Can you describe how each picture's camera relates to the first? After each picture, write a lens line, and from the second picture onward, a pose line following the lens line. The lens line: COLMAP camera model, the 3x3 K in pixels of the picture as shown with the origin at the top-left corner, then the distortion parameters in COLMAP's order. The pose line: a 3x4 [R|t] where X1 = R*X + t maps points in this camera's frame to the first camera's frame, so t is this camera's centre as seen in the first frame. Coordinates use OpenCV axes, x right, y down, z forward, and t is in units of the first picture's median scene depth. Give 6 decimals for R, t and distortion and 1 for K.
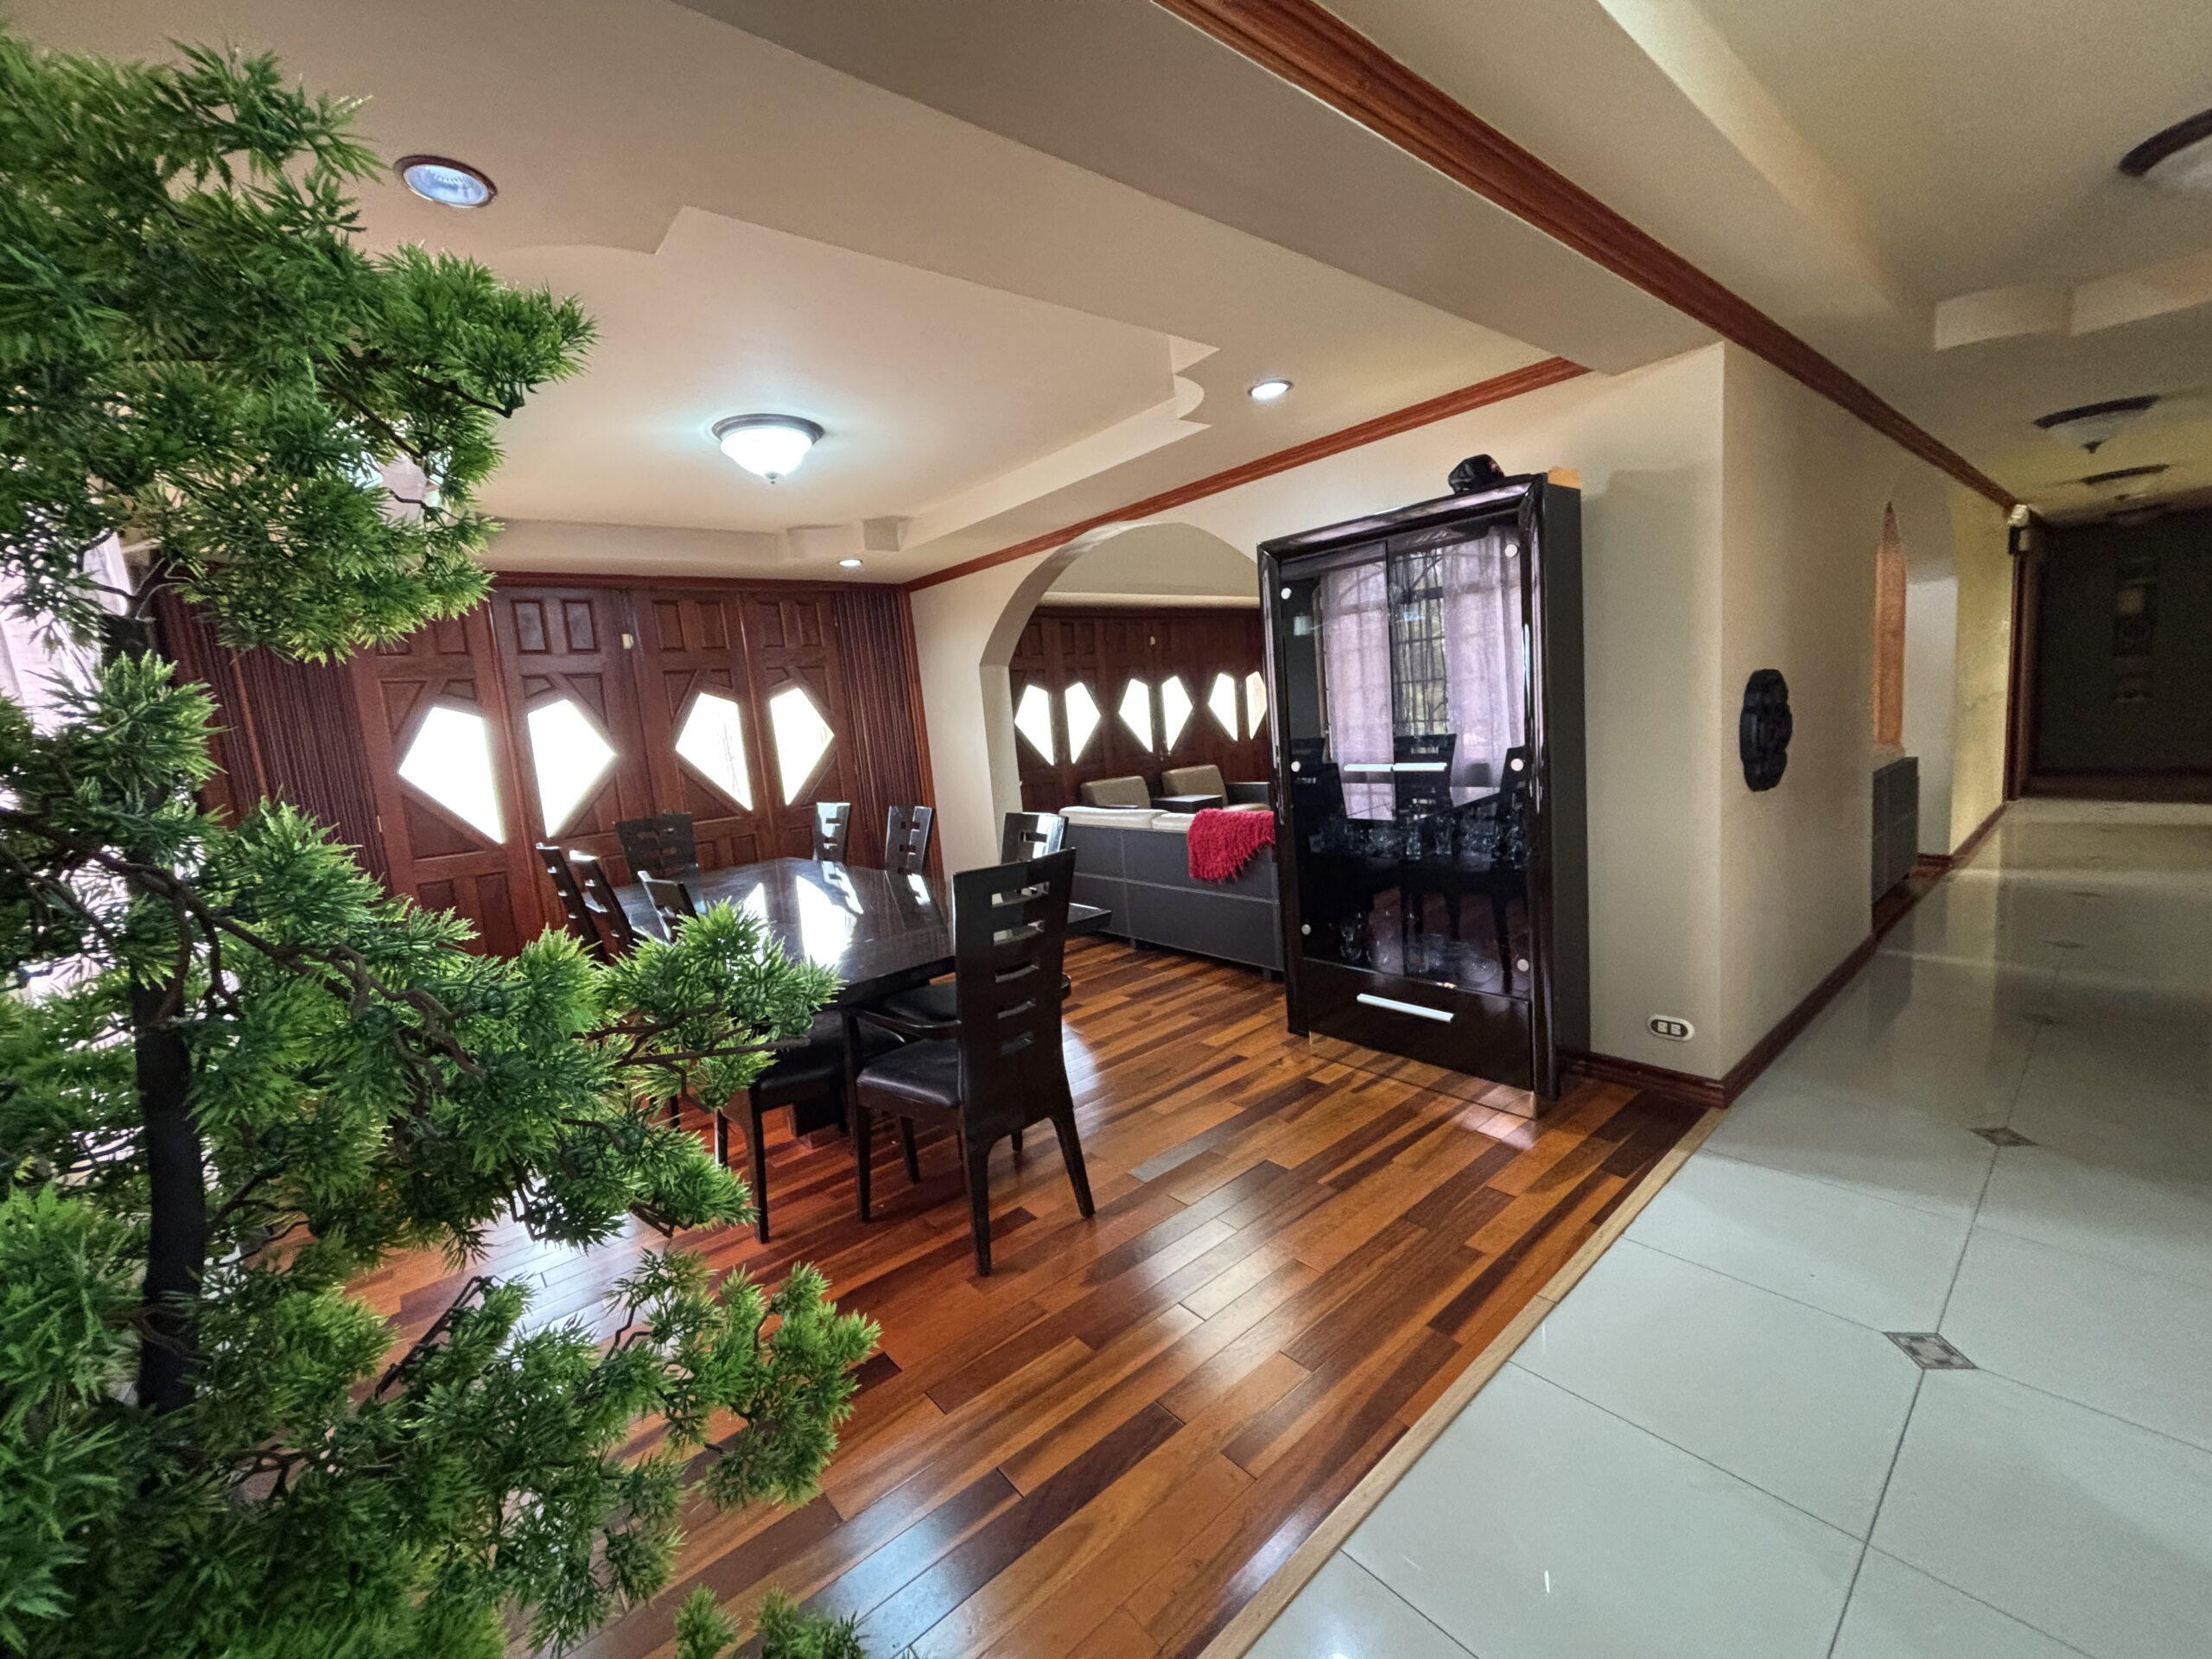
lens RADIAL K [[910.7, 0, 1106.0], [0, 910.7, 821.4], [0, 0, 1]] dist [0.047068, -0.000007]
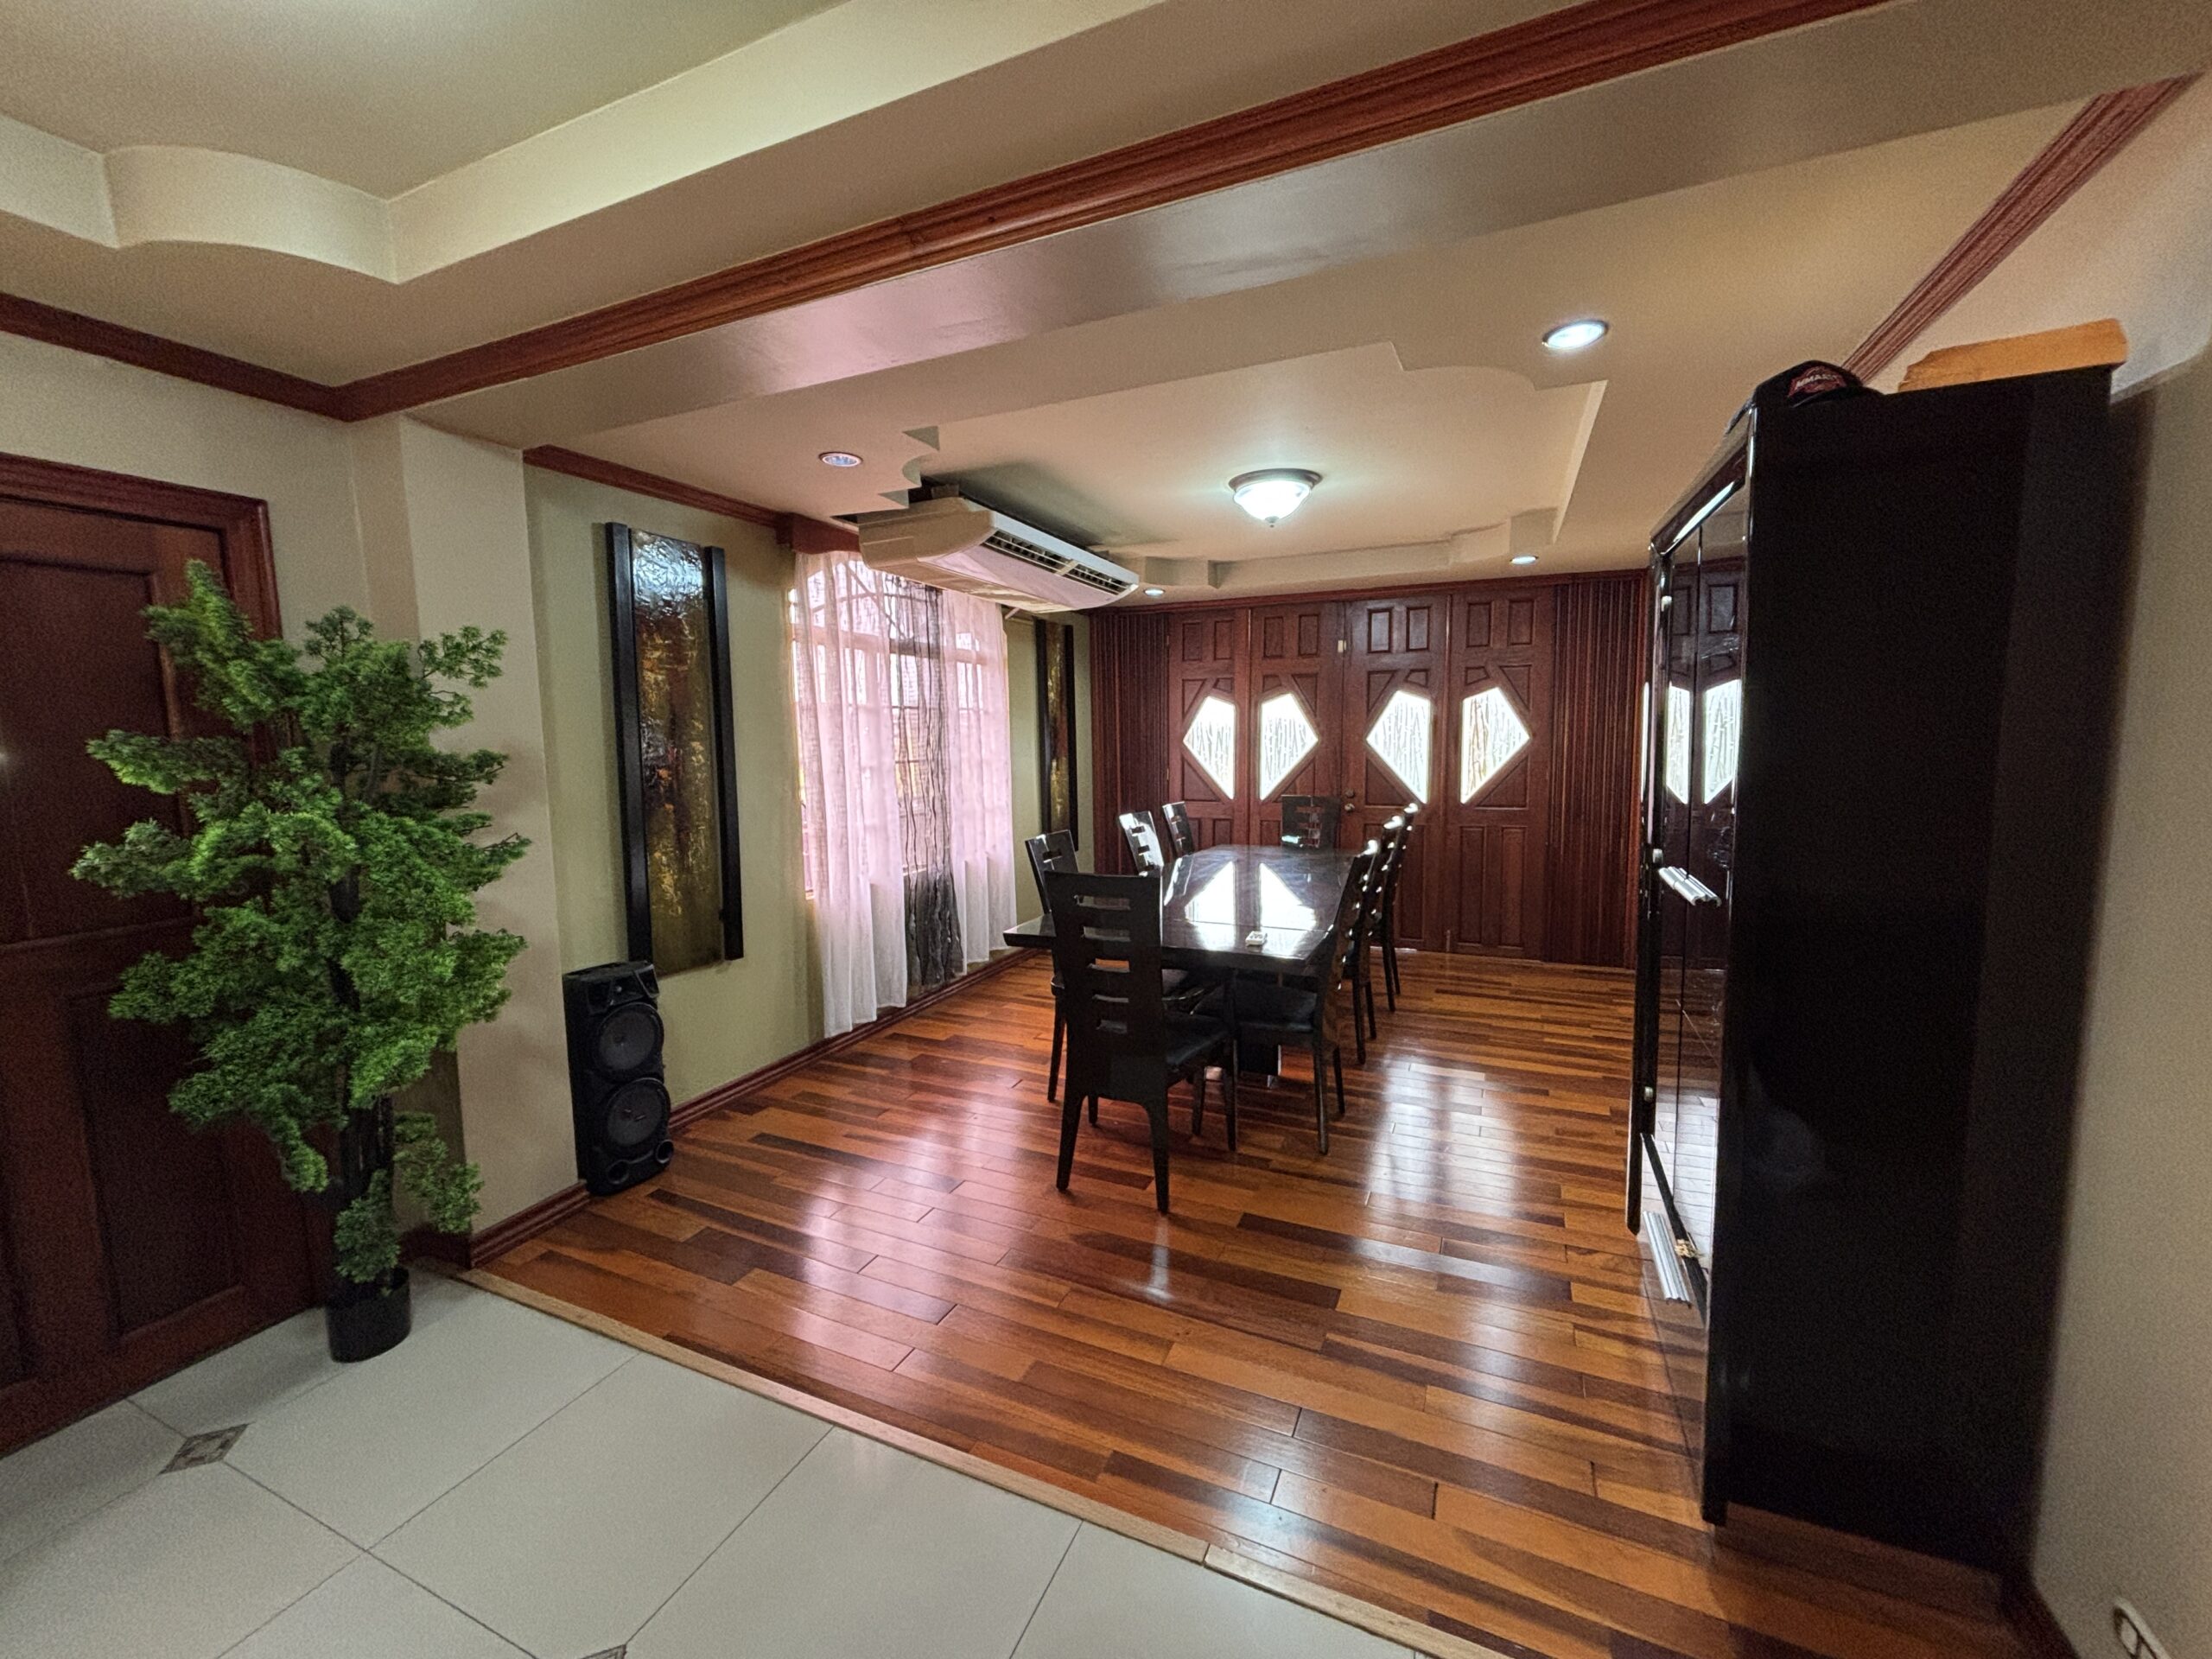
lens RADIAL K [[883.3, 0, 1106.0], [0, 883.3, 829.5], [0, 0, 1]] dist [0.013108, -0.008668]
pose [[0.437761, 0.184000, -0.880062, 0.505864], [-0.148152, 0.980217, 0.131246, -0.088433], [0.886801, 0.072929, 0.456361, 0.274808]]
